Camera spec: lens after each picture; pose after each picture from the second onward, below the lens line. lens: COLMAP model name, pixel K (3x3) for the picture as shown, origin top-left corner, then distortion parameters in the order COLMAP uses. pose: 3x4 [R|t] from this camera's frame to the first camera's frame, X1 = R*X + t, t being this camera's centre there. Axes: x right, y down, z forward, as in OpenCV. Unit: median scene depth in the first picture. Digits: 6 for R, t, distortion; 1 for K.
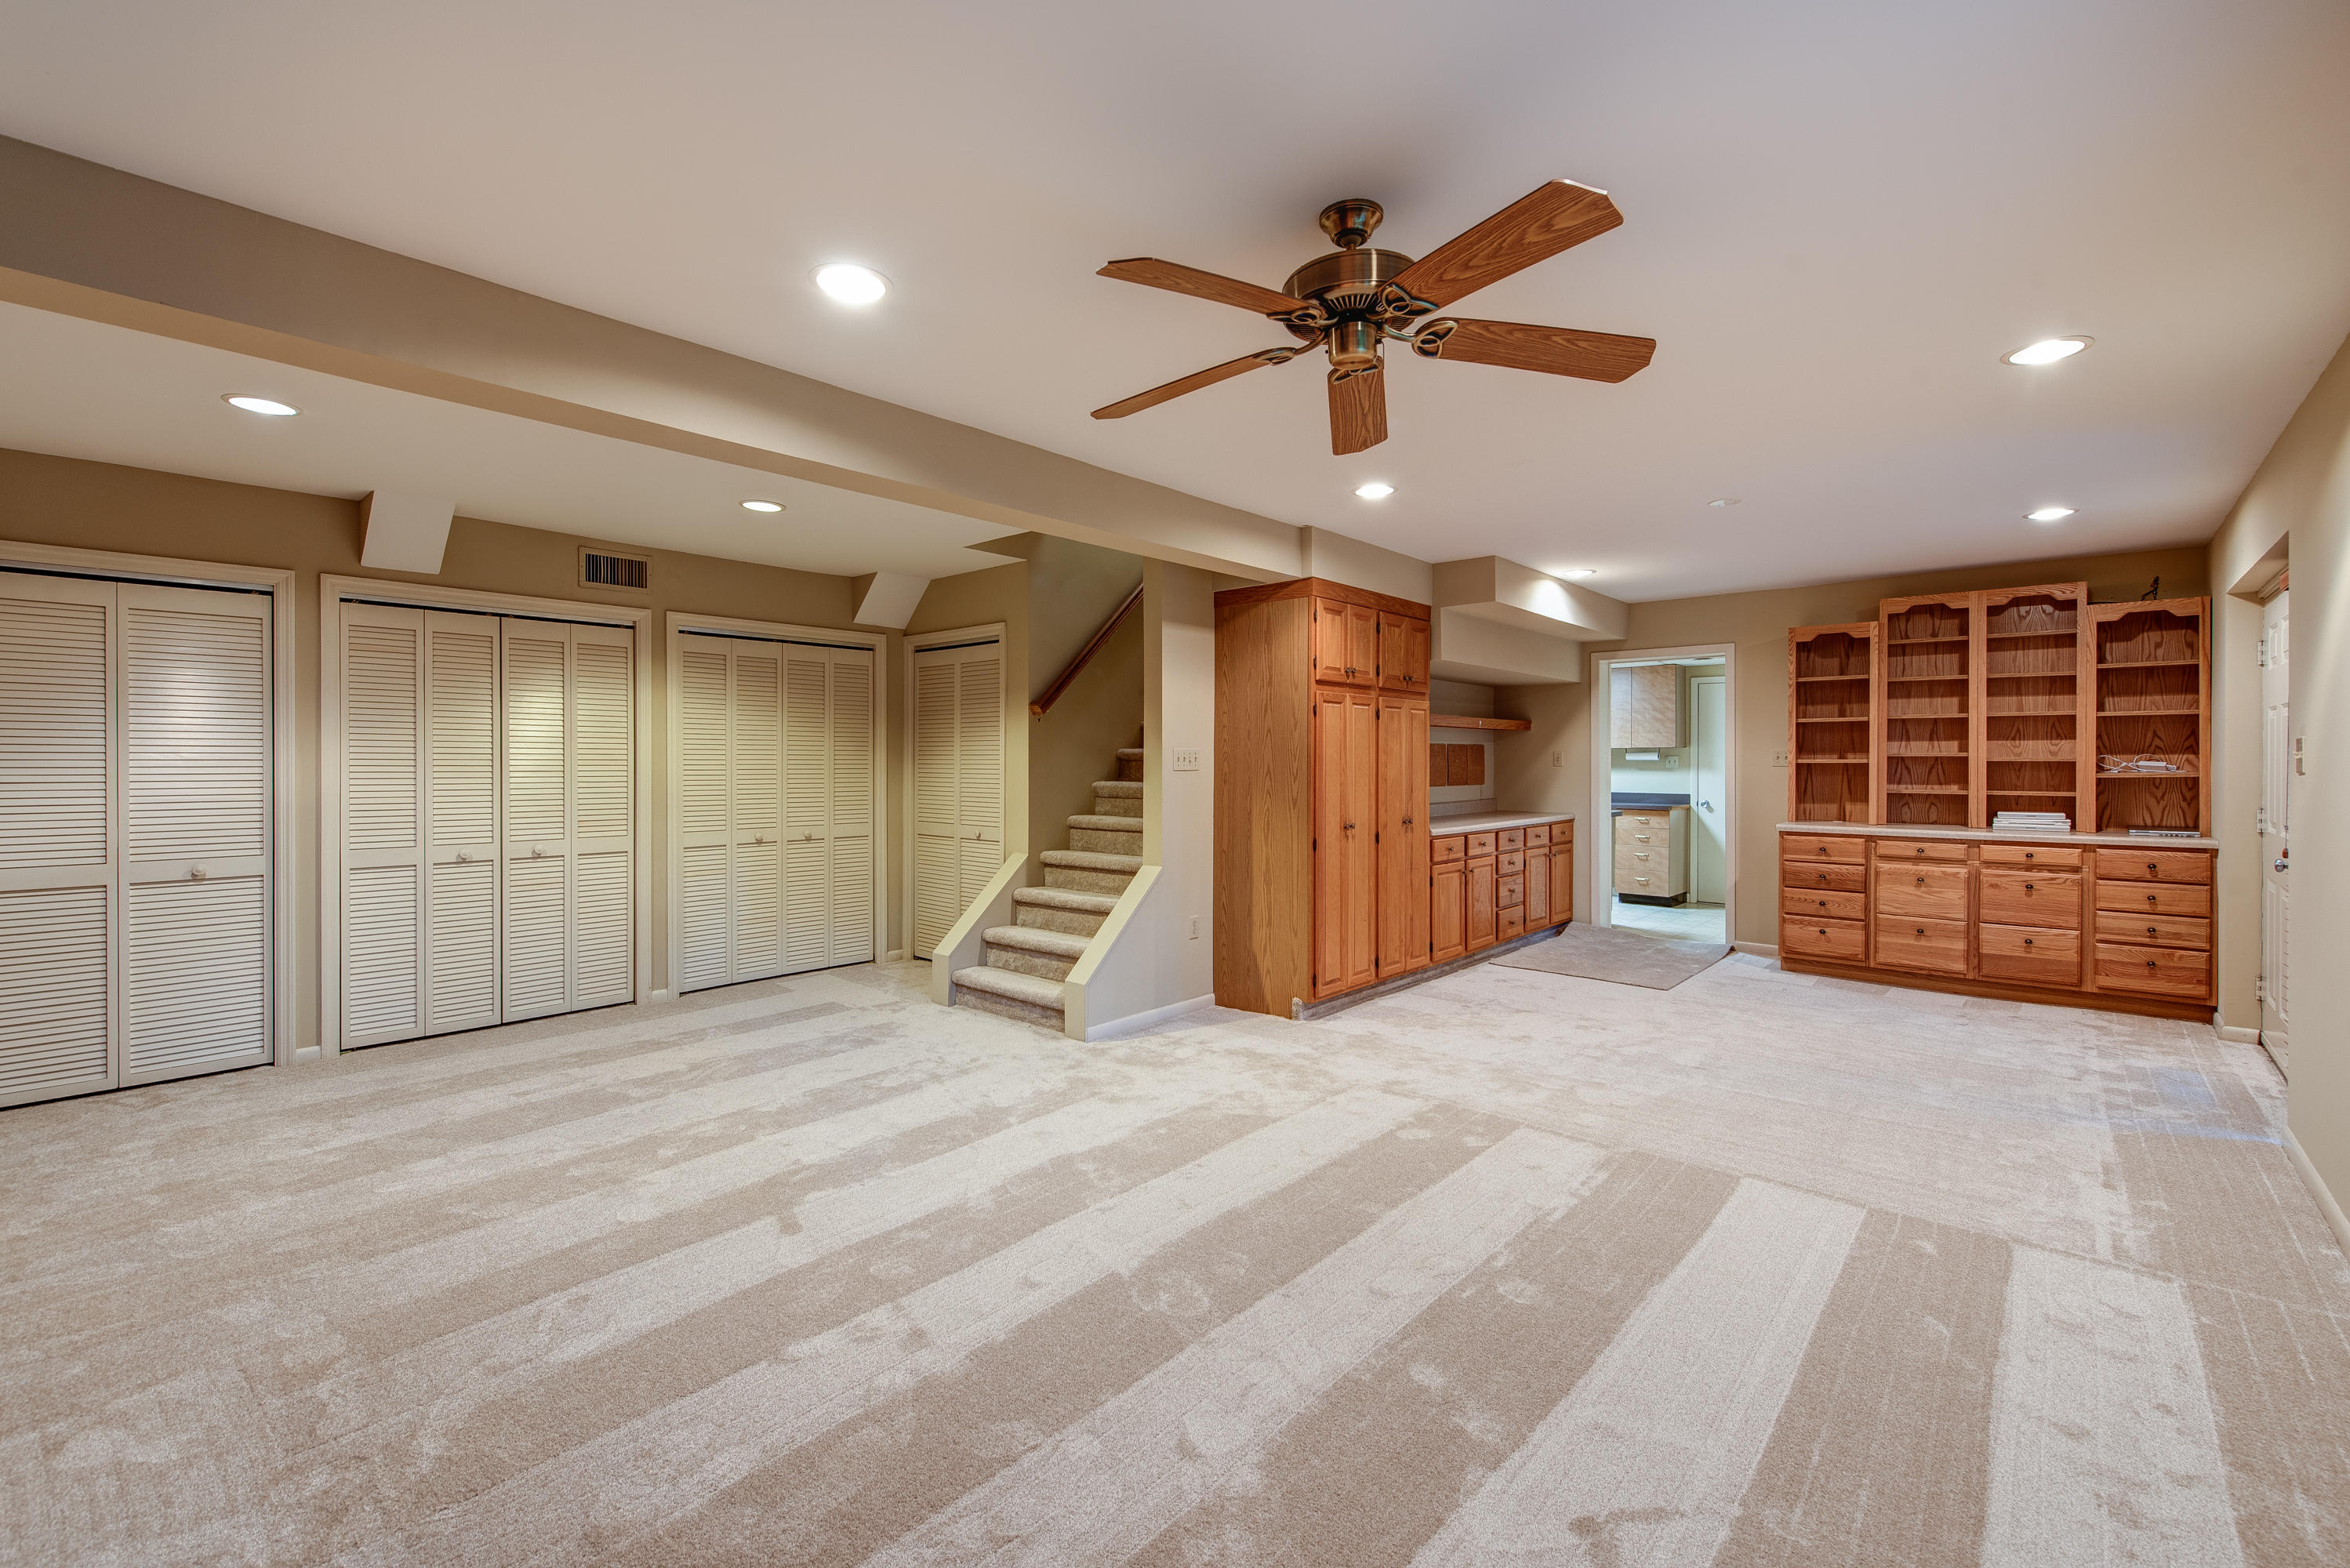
lens RADIAL K [[1006.3, 0, 1169.9], [0, 1006.3, 767.4], [0, 0, 1]] dist [0.002855, -0.000243]
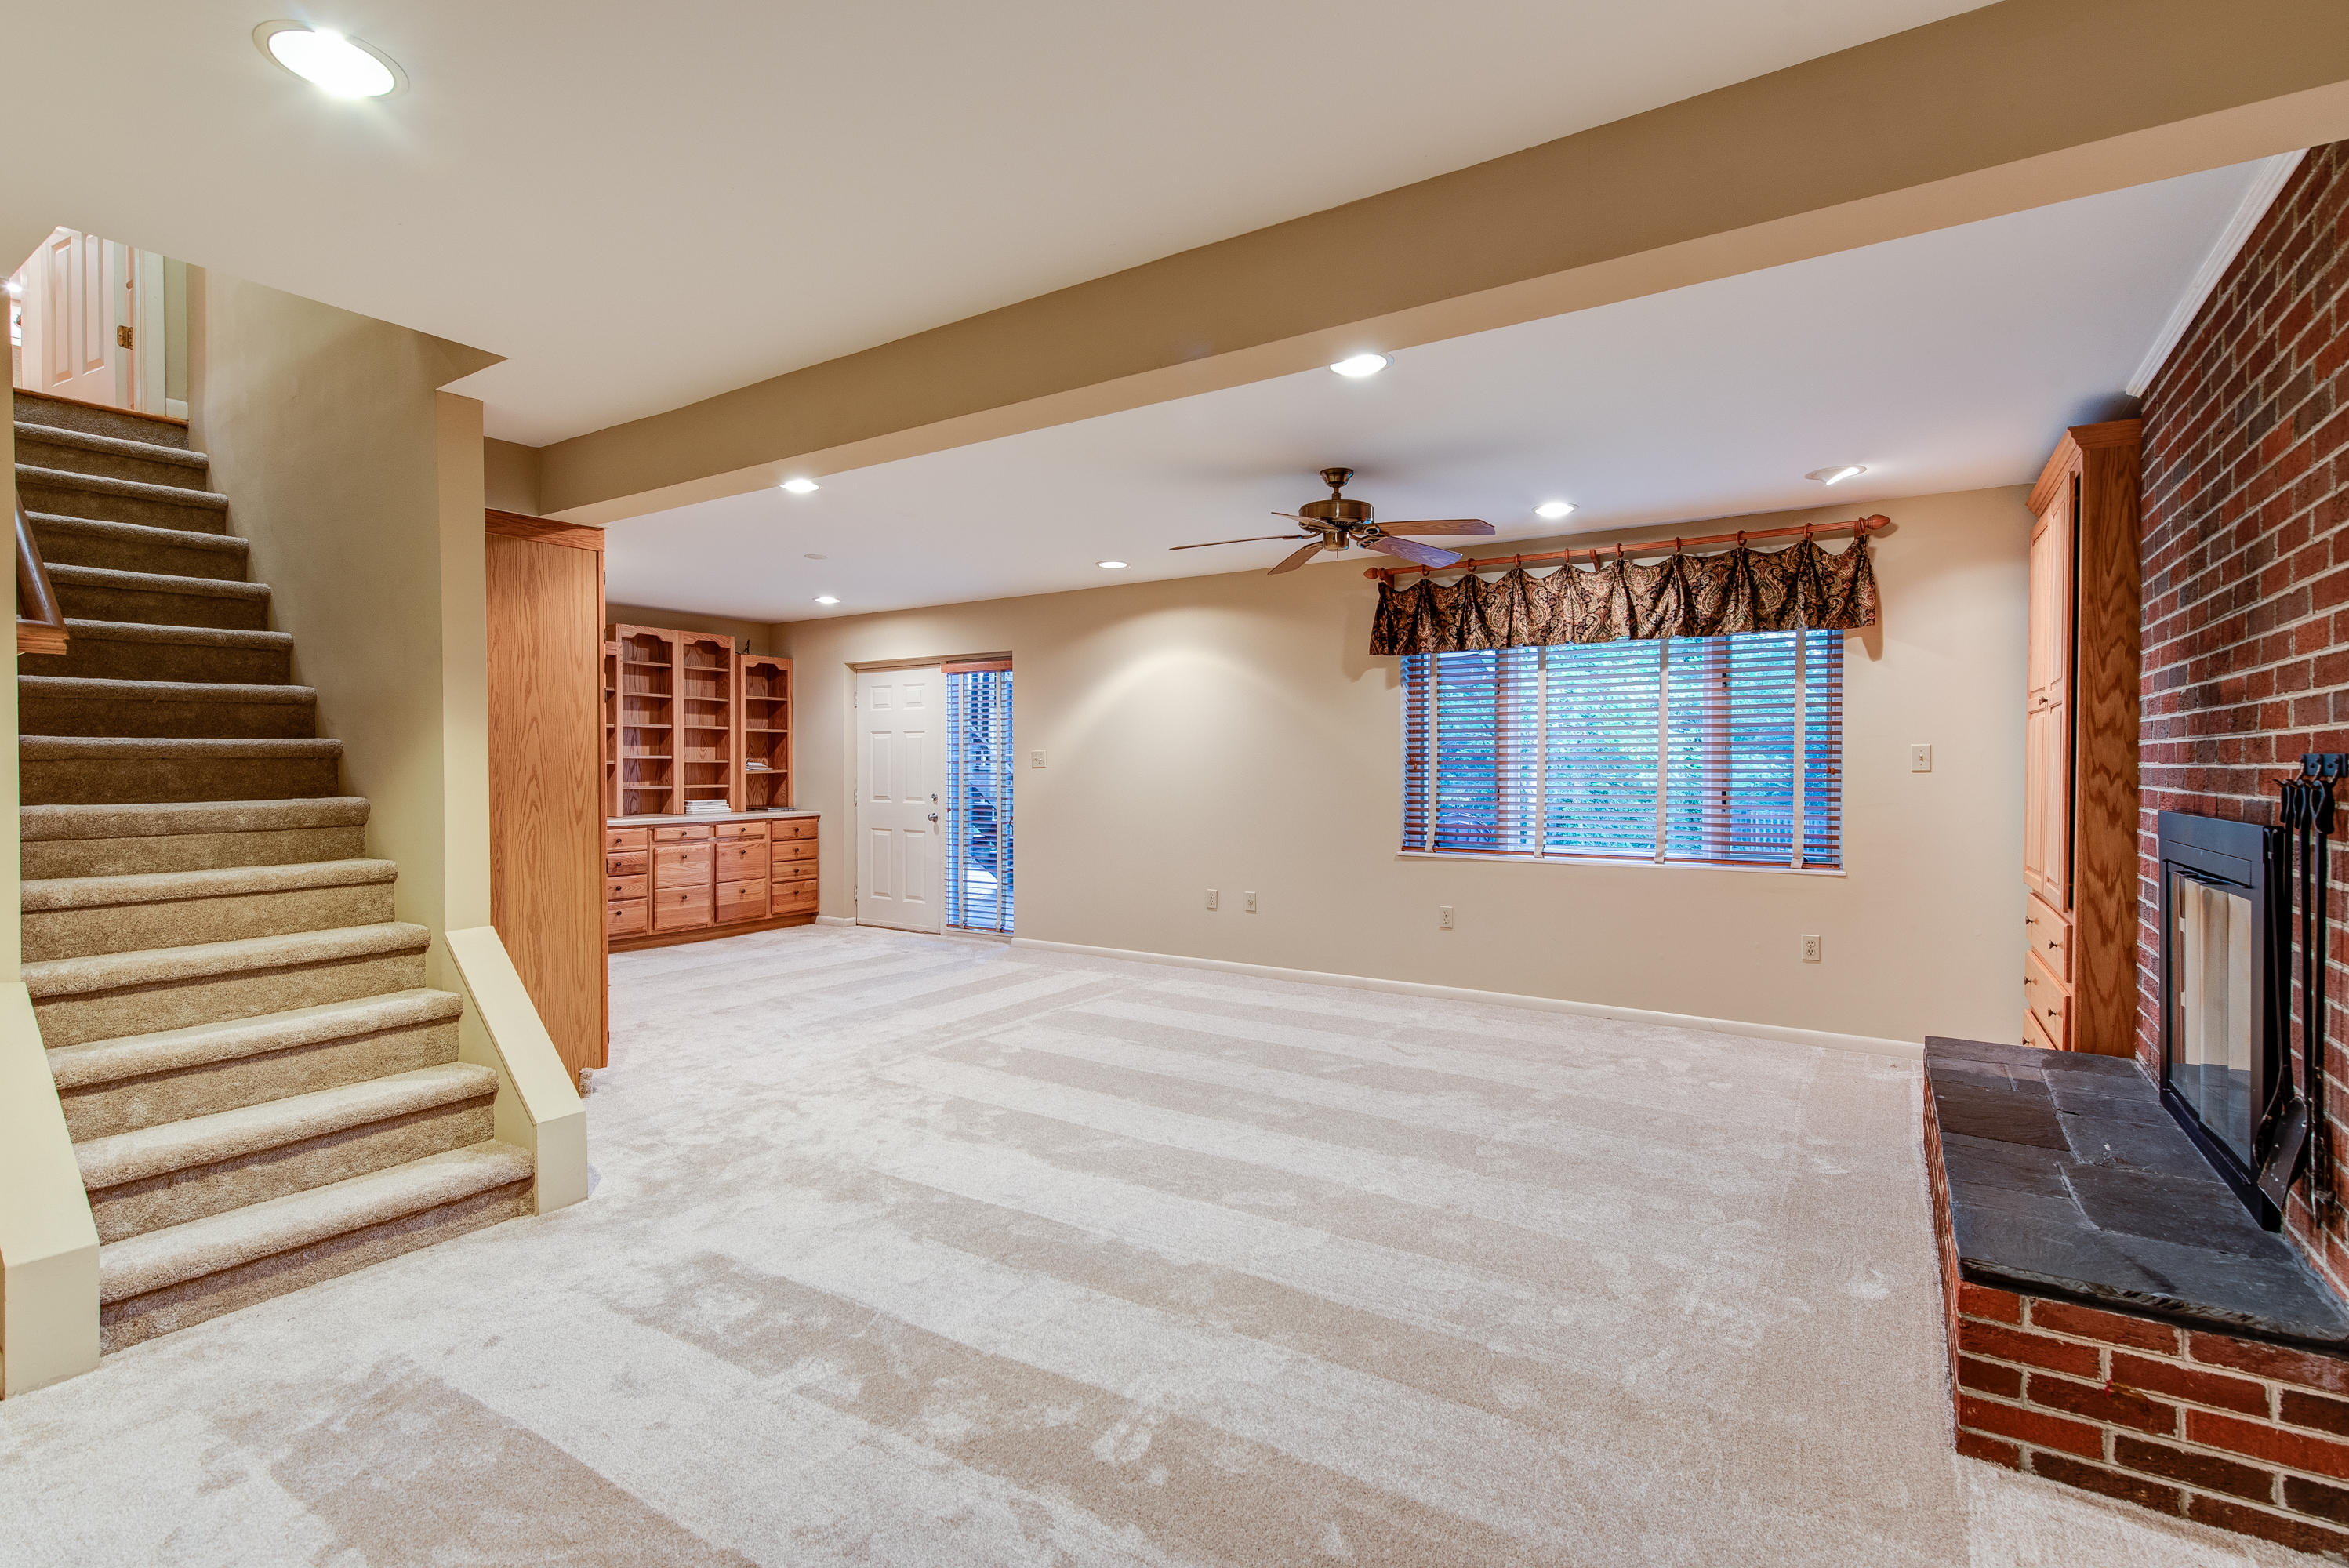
lens RADIAL K [[1053.2, 0, 1173.7], [0, 1053.2, 776.2], [0, 0, 1]] dist [0.003061, -0.000826]
pose [[-0.145510, -0.011610, 0.989289, -0.665466], [0.004294, 0.999914, 0.012366, -0.002635], [-0.989347, 0.006047, -0.145448, 0.605045]]
